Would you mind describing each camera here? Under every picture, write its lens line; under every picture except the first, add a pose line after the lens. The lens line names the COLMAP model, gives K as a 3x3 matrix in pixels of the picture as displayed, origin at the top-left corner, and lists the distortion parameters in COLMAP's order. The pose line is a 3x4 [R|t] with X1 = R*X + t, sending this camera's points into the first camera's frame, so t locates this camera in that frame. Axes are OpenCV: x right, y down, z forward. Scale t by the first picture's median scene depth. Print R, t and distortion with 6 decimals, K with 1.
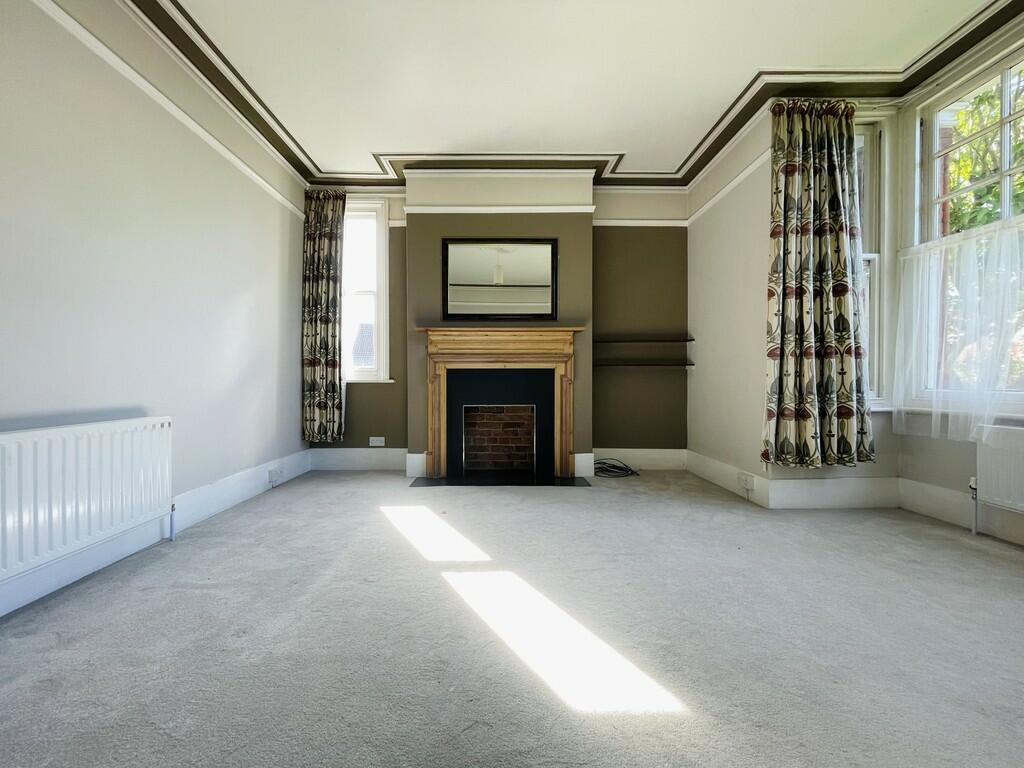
lens RADIAL K [[421.5, 0, 497.0], [0, 421.5, 383.5], [0, 0, 1]] dist [-0.000210, 0.000033]
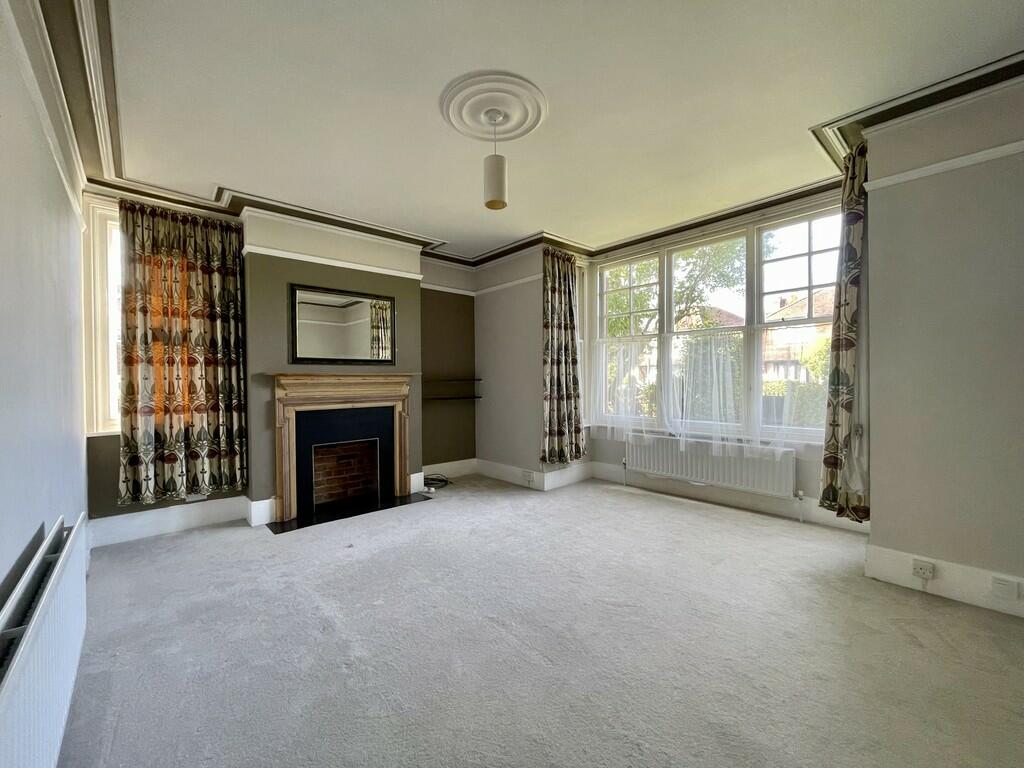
lens RADIAL K [[424.4, 0, 512.0], [0, 424.4, 384.0], [0, 0, 1]] dist [-0.001181, -0.000067]
pose [[0.741705, -0.012836, 0.670603, -0.571886], [0.013143, 0.999903, 0.004602, -0.134567], [-0.670597, 0.005401, 0.741802, -0.153432]]
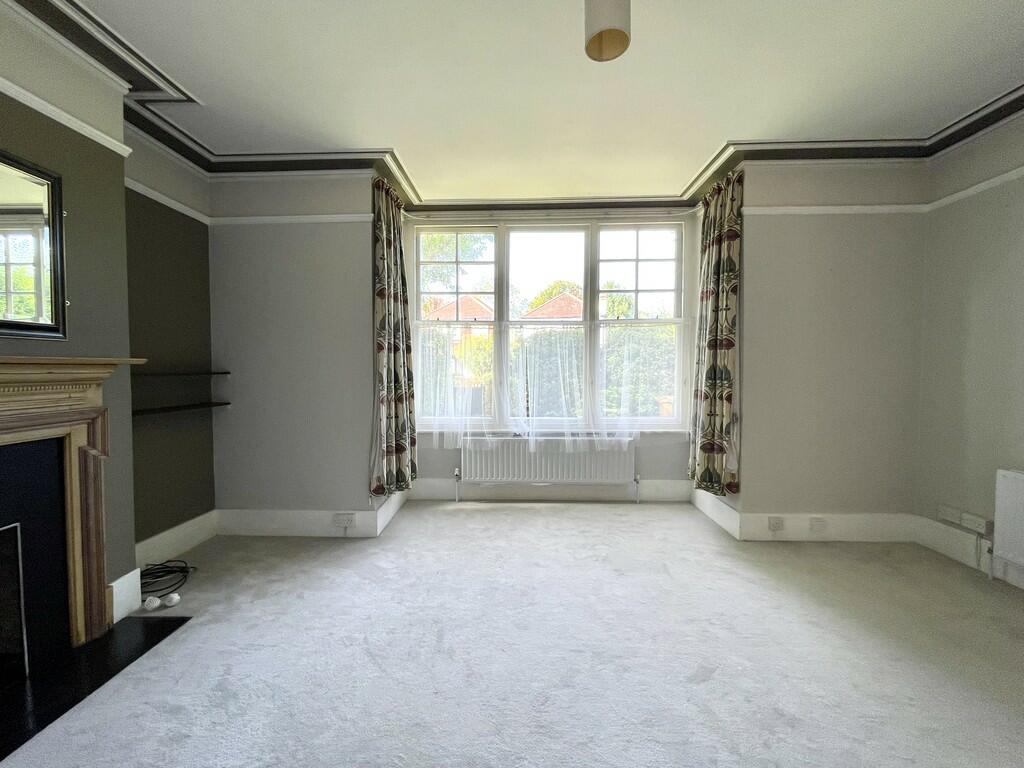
lens RADIAL K [[424.4, 0, 512.0], [0, 424.4, 384.0], [0, 0, 1]] dist [-0.001181, -0.000067]
pose [[0.023723, -0.035772, 0.999078, -0.477938], [0.008689, 0.999329, 0.035575, -0.151644], [-0.999681, 0.007837, 0.024018, 0.624172]]
